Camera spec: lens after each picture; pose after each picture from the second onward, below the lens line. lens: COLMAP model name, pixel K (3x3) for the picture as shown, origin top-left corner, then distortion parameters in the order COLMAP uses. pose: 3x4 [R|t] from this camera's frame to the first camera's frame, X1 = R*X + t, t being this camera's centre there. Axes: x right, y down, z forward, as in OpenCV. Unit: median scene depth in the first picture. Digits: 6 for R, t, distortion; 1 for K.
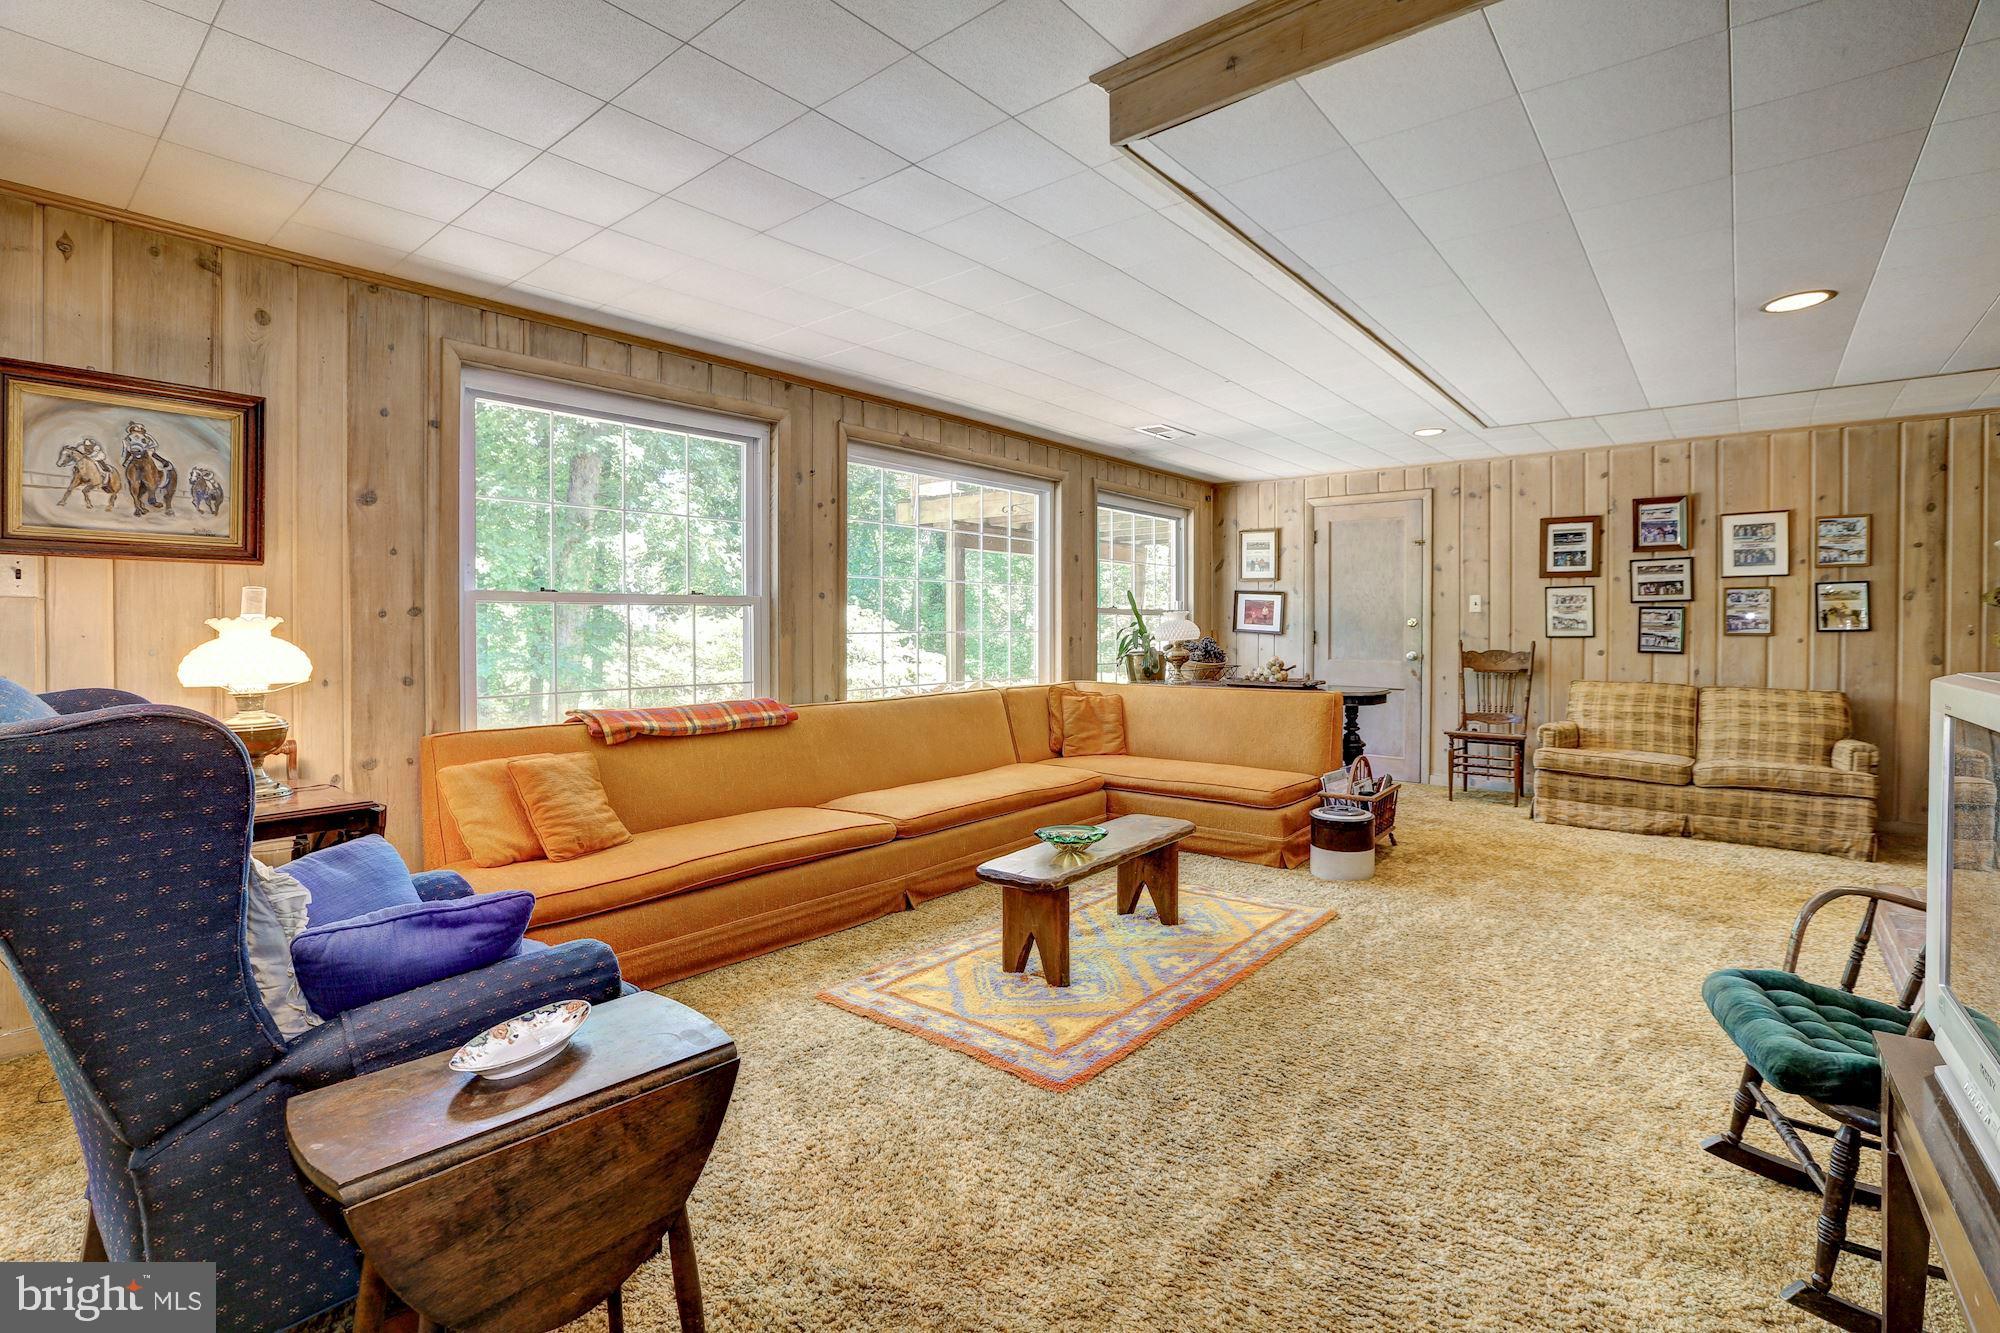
lens RADIAL K [[928.8, 0, 989.3], [0, 928.8, 628.6], [0, 0, 1]] dist [-0.014324, 0.000011]
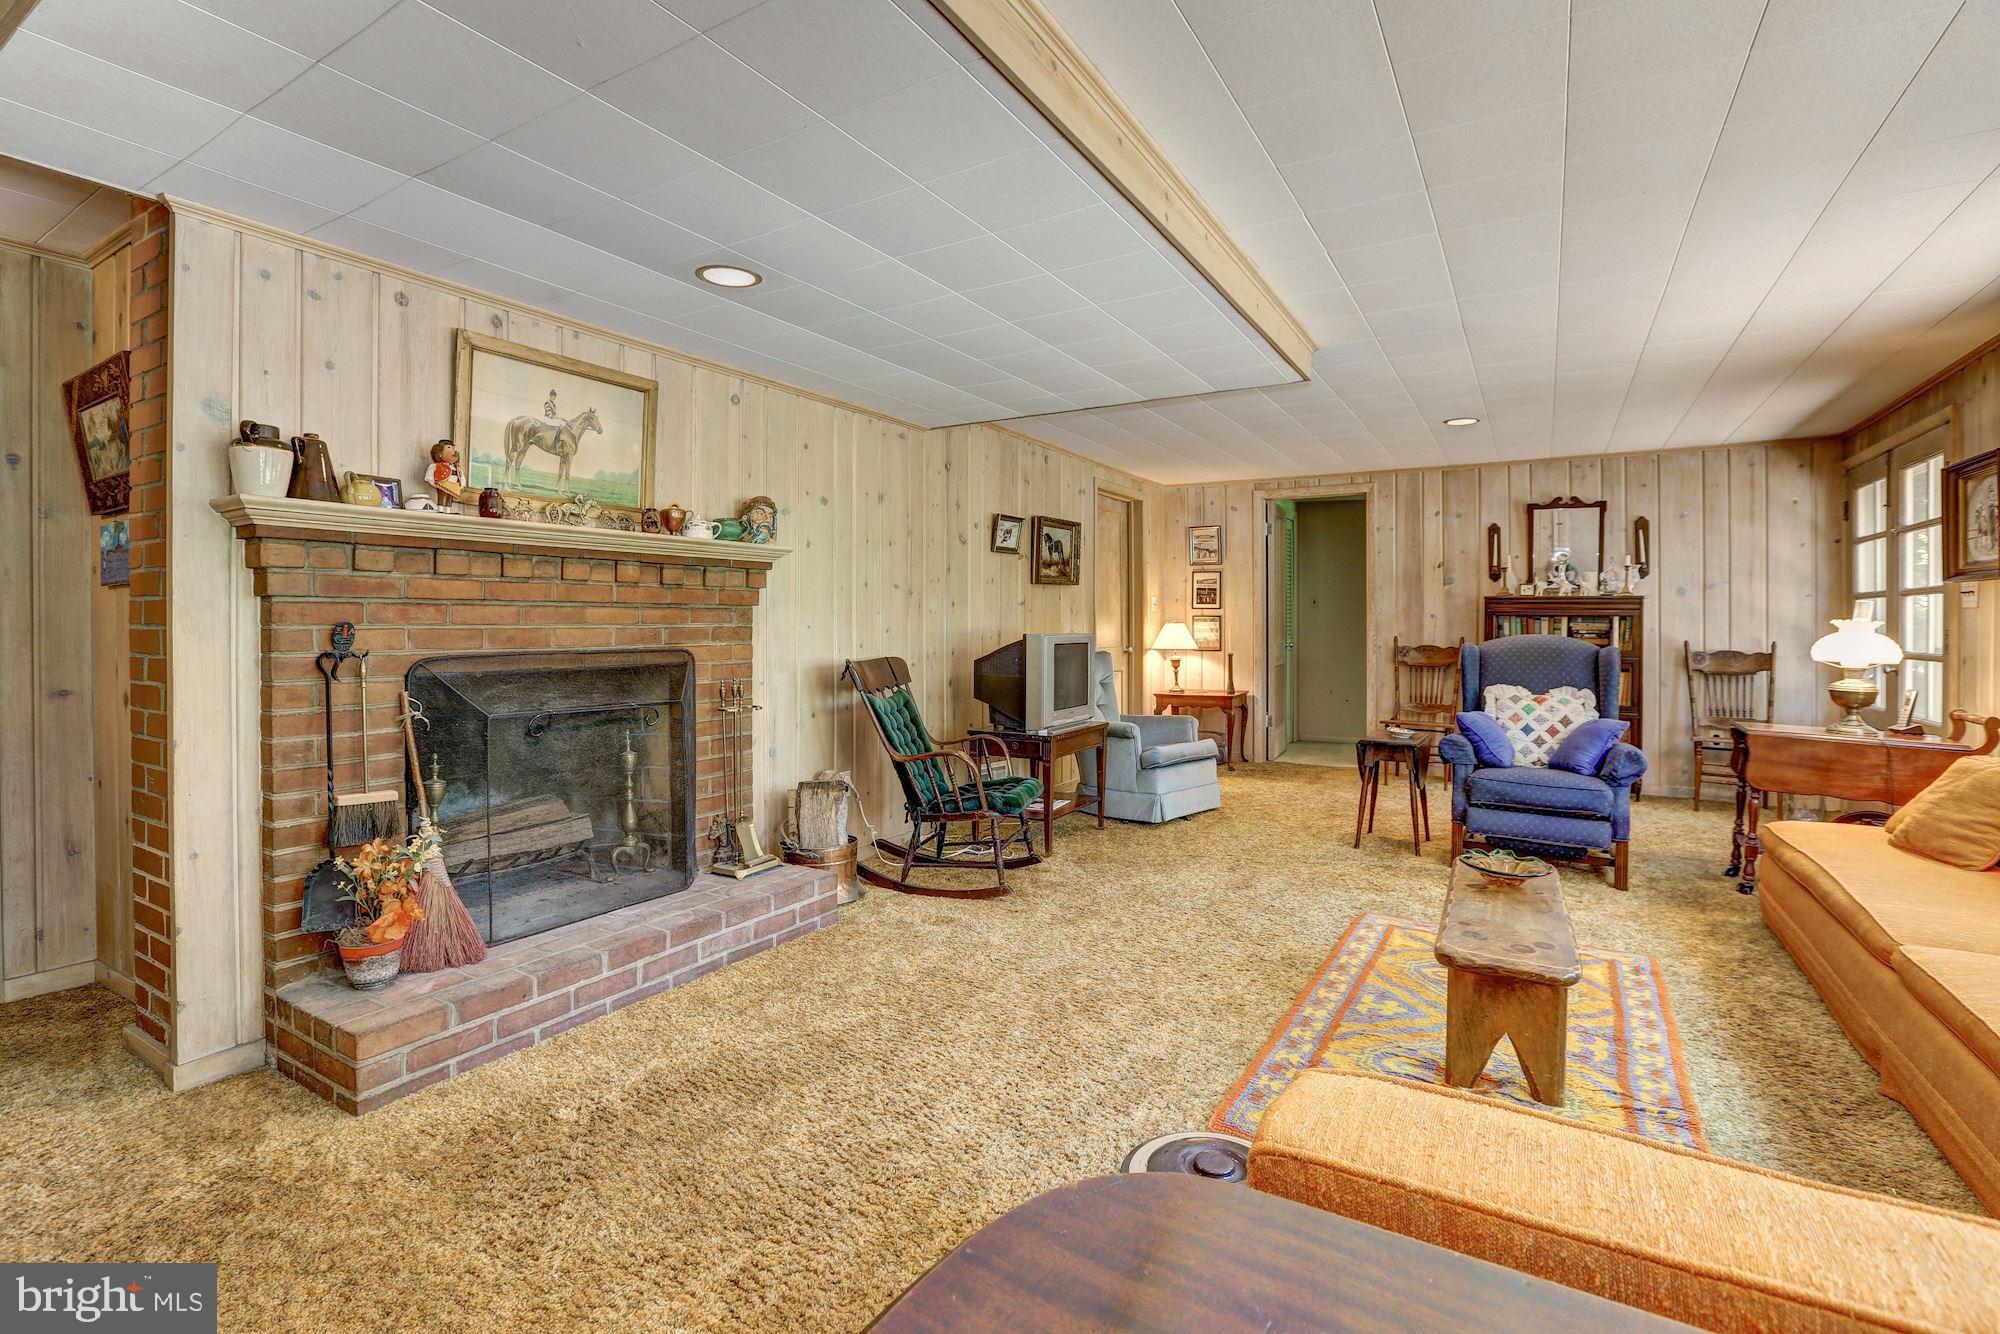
lens RADIAL K [[928.8, 0, 989.3], [0, 928.8, 629.1], [0, 0, 1]] dist [-0.014324, 0.000011]
pose [[-0.987988, -0.000101, -0.154530, 0.738151], [-0.001284, 0.999971, 0.007558, -0.003568], [0.154525, 0.007666, -0.987959, 1.890649]]
